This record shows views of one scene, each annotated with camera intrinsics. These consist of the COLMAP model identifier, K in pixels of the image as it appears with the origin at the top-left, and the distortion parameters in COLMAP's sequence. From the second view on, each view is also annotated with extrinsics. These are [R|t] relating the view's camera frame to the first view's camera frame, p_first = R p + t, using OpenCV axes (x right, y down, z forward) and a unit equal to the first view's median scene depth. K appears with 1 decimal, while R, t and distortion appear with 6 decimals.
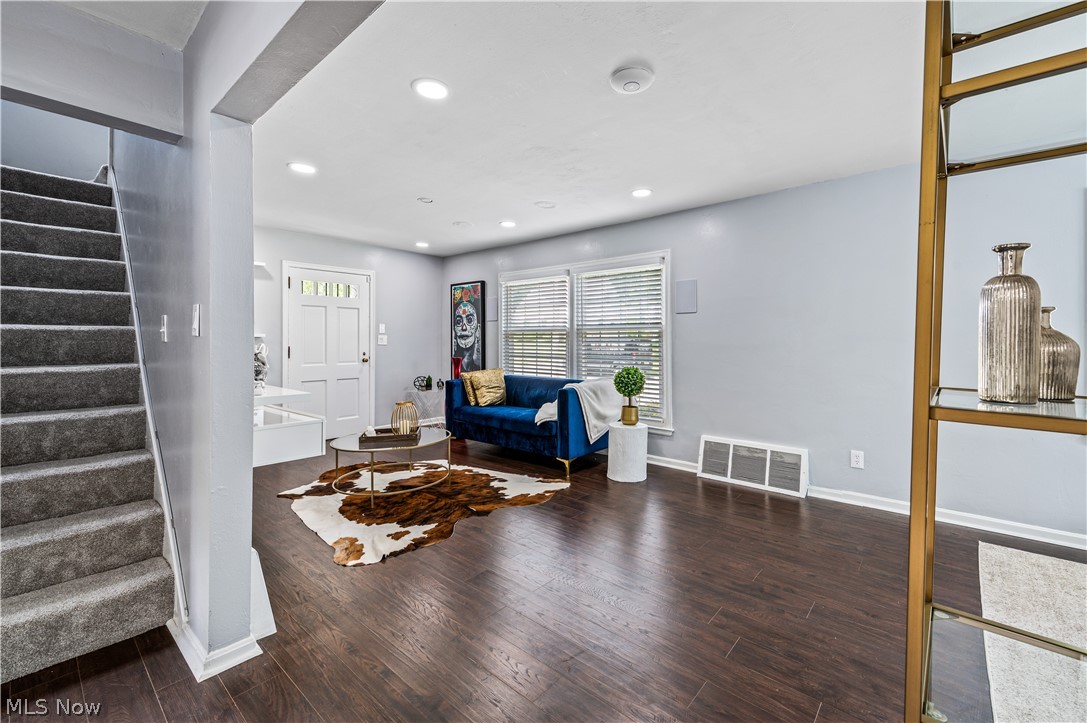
lens RADIAL K [[443.2, 0, 596.7], [0, 443.2, 340.5], [0, 0, 1]] dist [0.017088, -0.003898]
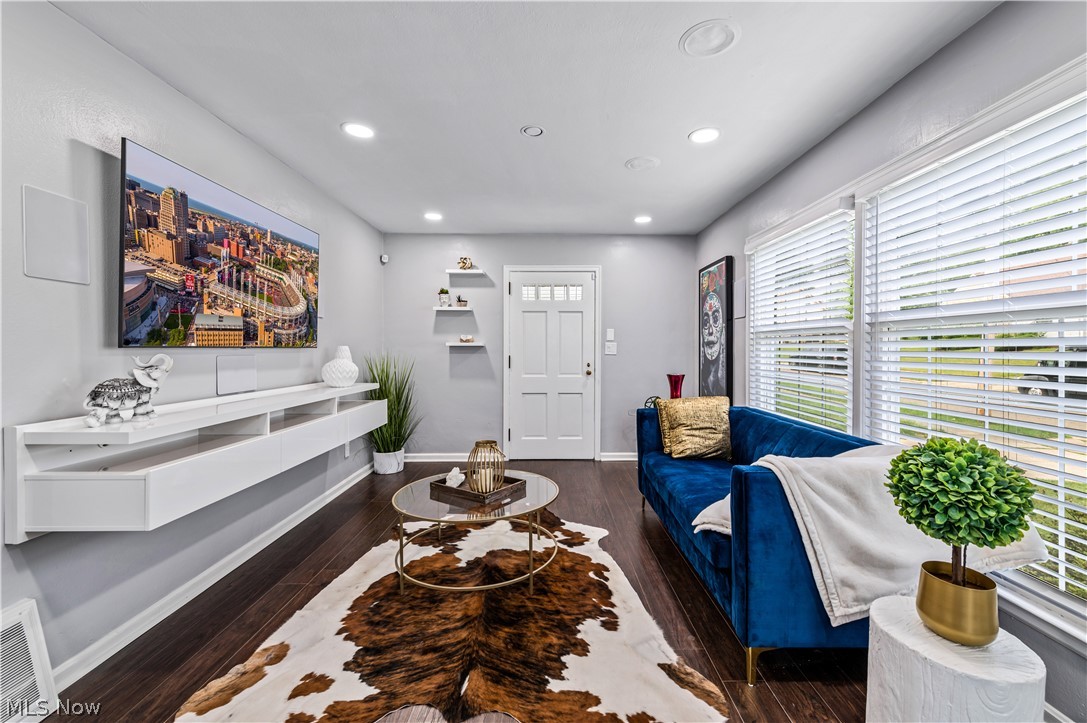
lens RADIAL K [[443.2, 0, 560.0], [0, 443.2, 354.1], [0, 0, 1]] dist [0.017088, -0.003898]
pose [[0.623626, 0.010055, -0.781658, 0.113978], [-0.000498, 0.999922, 0.012466, -0.001152], [0.781723, -0.007385, 0.623582, 0.486865]]
